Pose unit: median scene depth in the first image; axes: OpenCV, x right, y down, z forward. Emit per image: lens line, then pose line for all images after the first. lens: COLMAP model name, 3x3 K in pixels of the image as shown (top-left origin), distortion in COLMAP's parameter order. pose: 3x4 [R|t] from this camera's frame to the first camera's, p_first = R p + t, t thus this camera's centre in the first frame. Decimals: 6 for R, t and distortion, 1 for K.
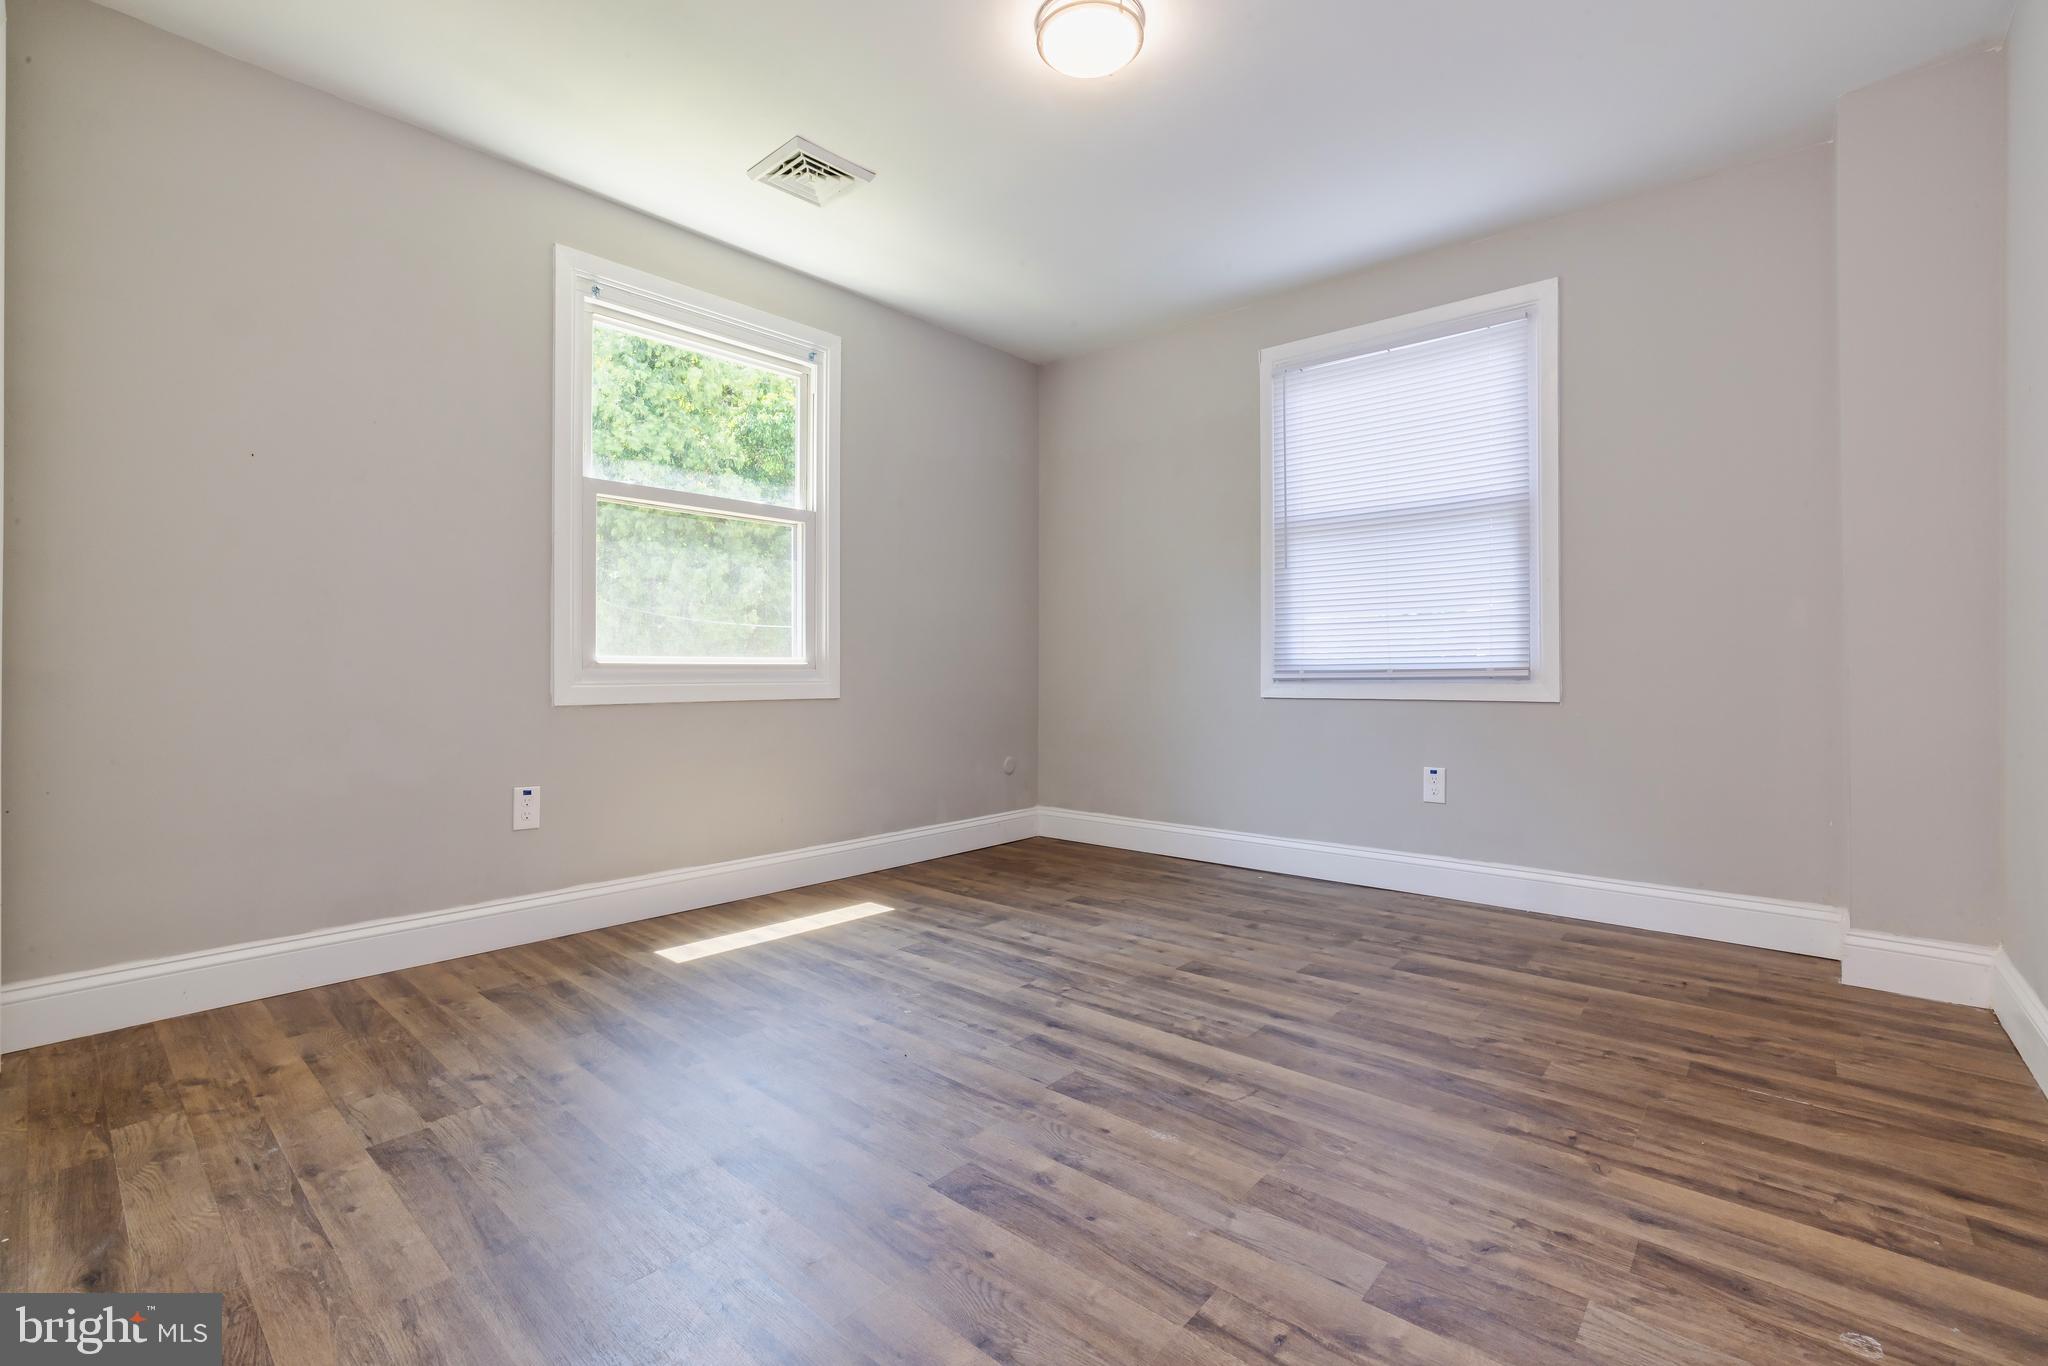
lens RADIAL K [[895.3, 0, 1020.6], [0, 895.3, 675.1], [0, 0, 1]] dist [-0.047324, 0.018190]
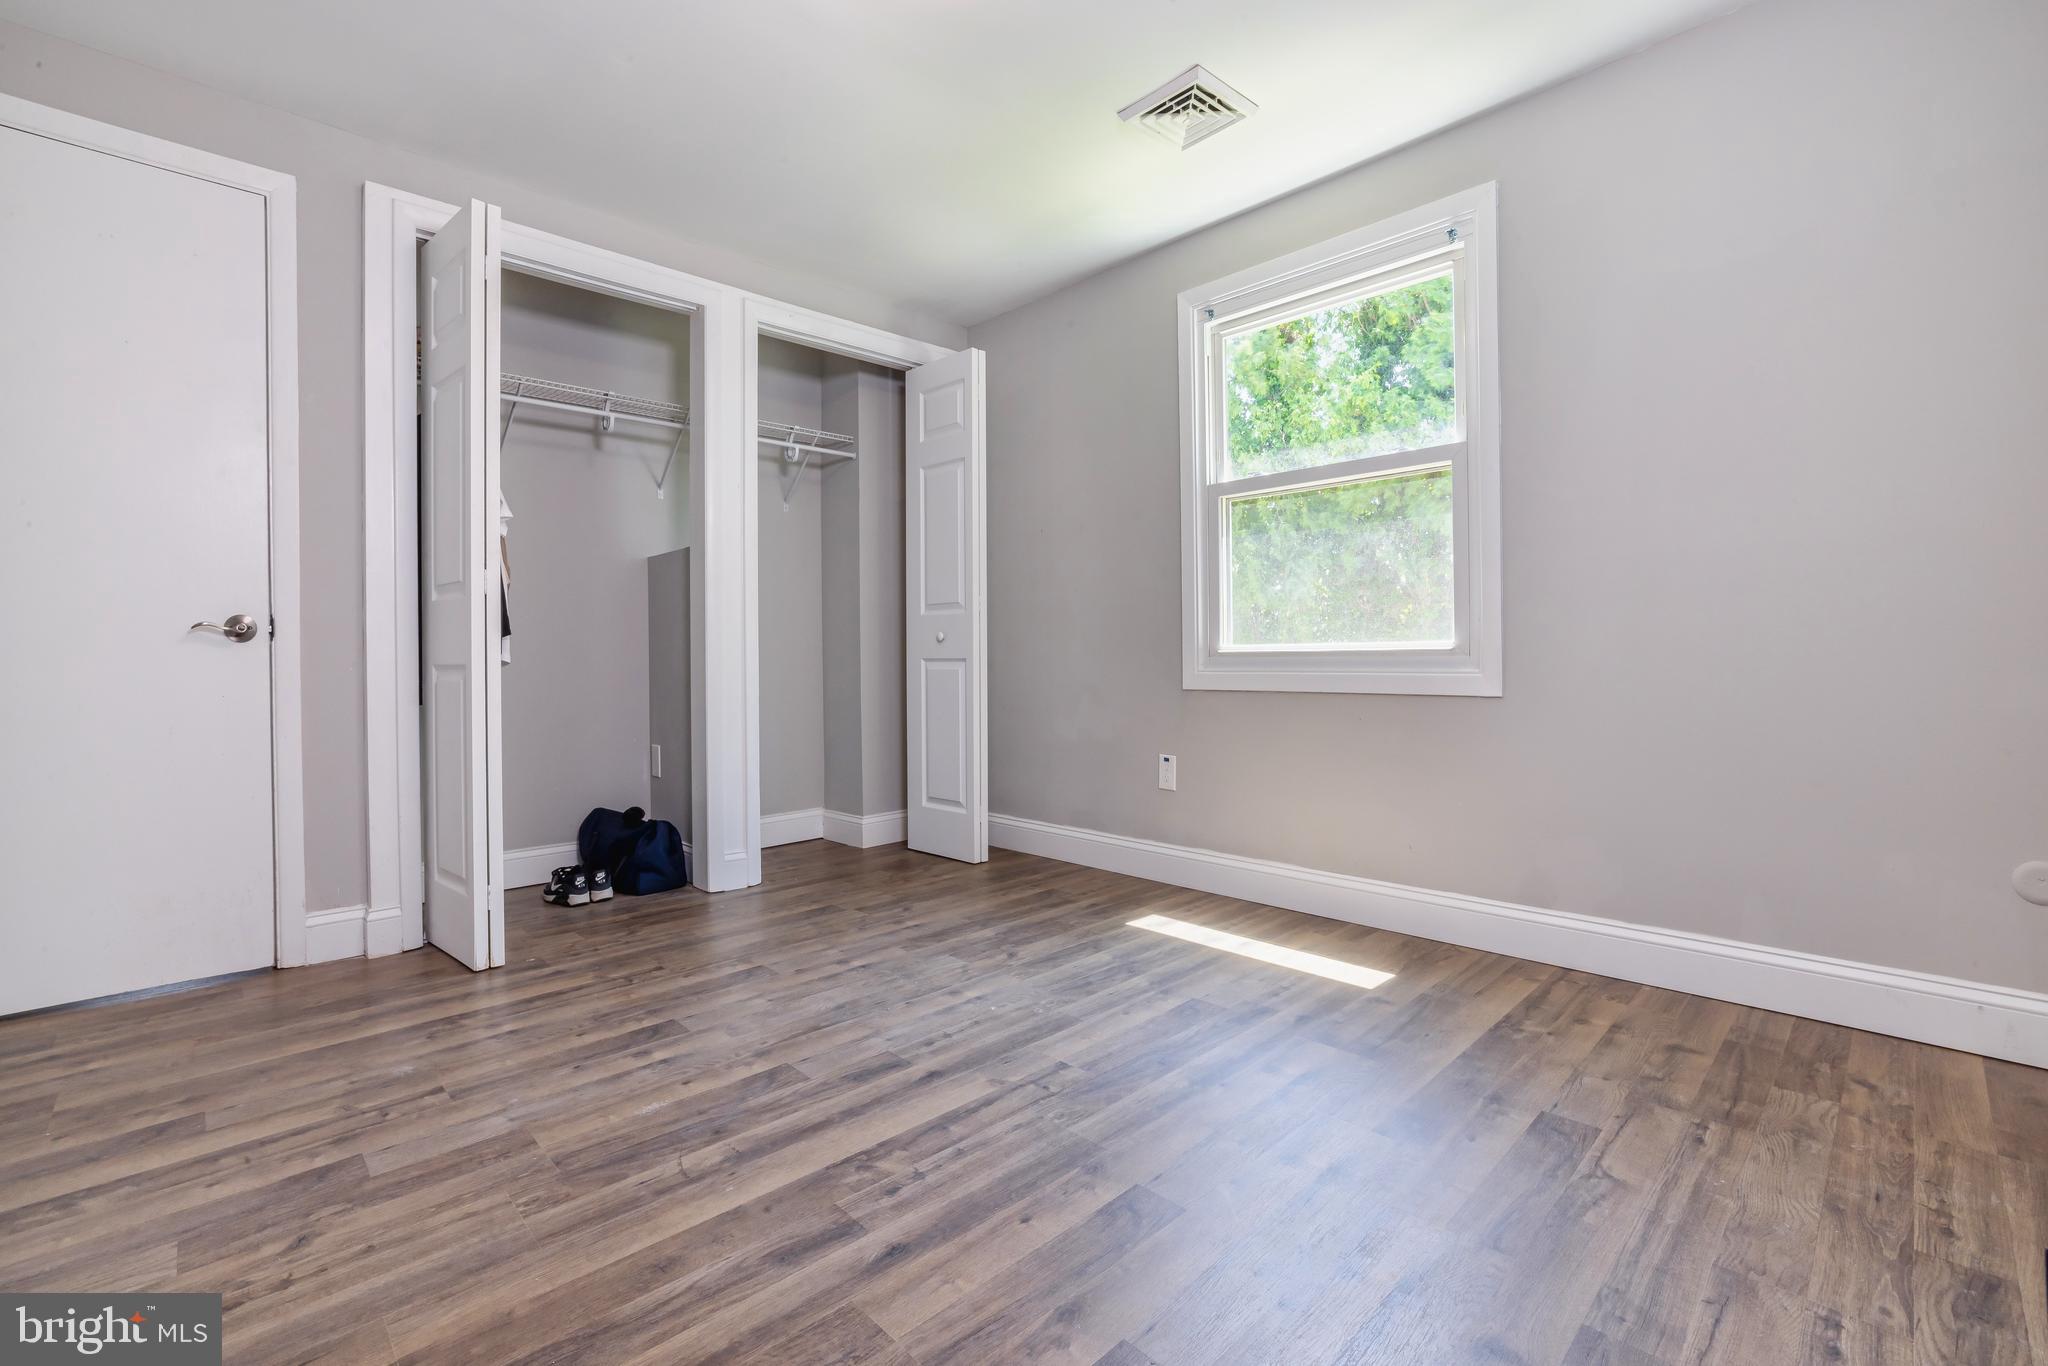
lens RADIAL K [[885.4, 0, 985.7], [0, 885.4, 657.0], [0, 0, 1]] dist [-0.021052, 0.010602]
pose [[-0.109819, -0.005151, -0.993938, 0.845085], [0.007138, 0.999957, -0.005971, -0.002959], [0.993926, -0.007750, -0.109777, 1.103951]]
